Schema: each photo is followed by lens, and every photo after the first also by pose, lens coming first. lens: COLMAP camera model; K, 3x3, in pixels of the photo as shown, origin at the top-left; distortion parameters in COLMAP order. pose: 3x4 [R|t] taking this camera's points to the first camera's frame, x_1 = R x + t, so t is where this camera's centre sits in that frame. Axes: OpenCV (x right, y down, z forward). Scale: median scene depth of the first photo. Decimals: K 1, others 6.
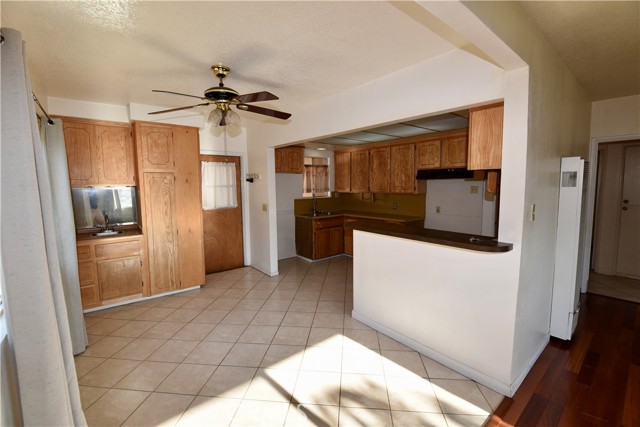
lens RADIAL K [[275.7, 0, 322.8], [0, 275.7, 209.7], [0, 0, 1]] dist [-0.002241, -0.000523]
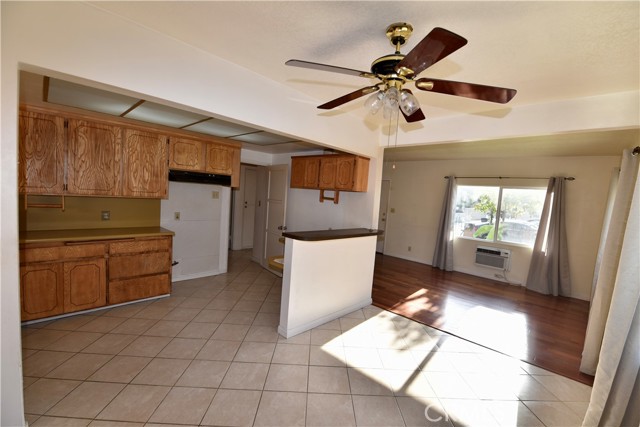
lens RADIAL K [[276.4, 0, 323.4], [0, 276.4, 215.0], [0, 0, 1]] dist [-0.002588, -0.008235]
pose [[-0.121357, -0.070815, 0.990080, -0.648738], [0.023296, 0.996974, 0.074164, -0.072367], [-0.992336, 0.032065, -0.119340, 0.794585]]
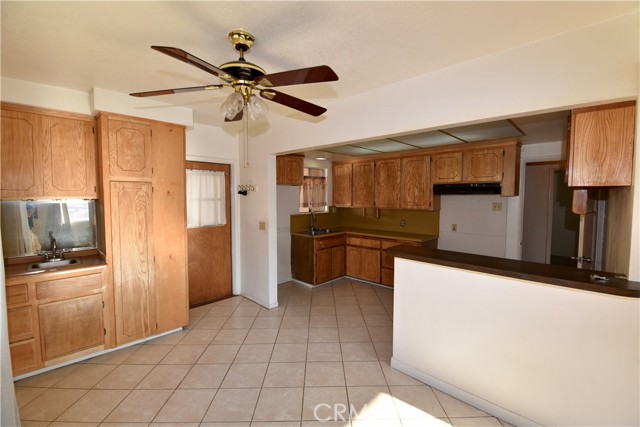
lens RADIAL K [[275.5, 0, 325.5], [0, 275.5, 212.8], [0, 0, 1]] dist [-0.000841, -0.007751]
pose [[0.992257, 0.005253, 0.124093, -0.150458], [-0.001117, 0.999442, -0.033373, -0.023608], [-0.124199, 0.032976, 0.991709, 0.177142]]
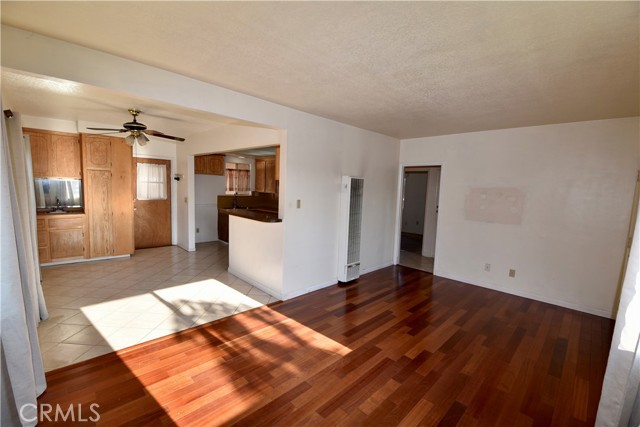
lens RADIAL K [[276.4, 0, 323.4], [0, 276.4, 215.0], [0, 0, 1]] dist [-0.002588, -0.008235]
pose [[0.994078, 0.039883, 0.101085, 0.380069], [-0.040866, 0.999135, 0.007666, 0.032373], [-0.100692, -0.011752, 0.994848, -0.472552]]
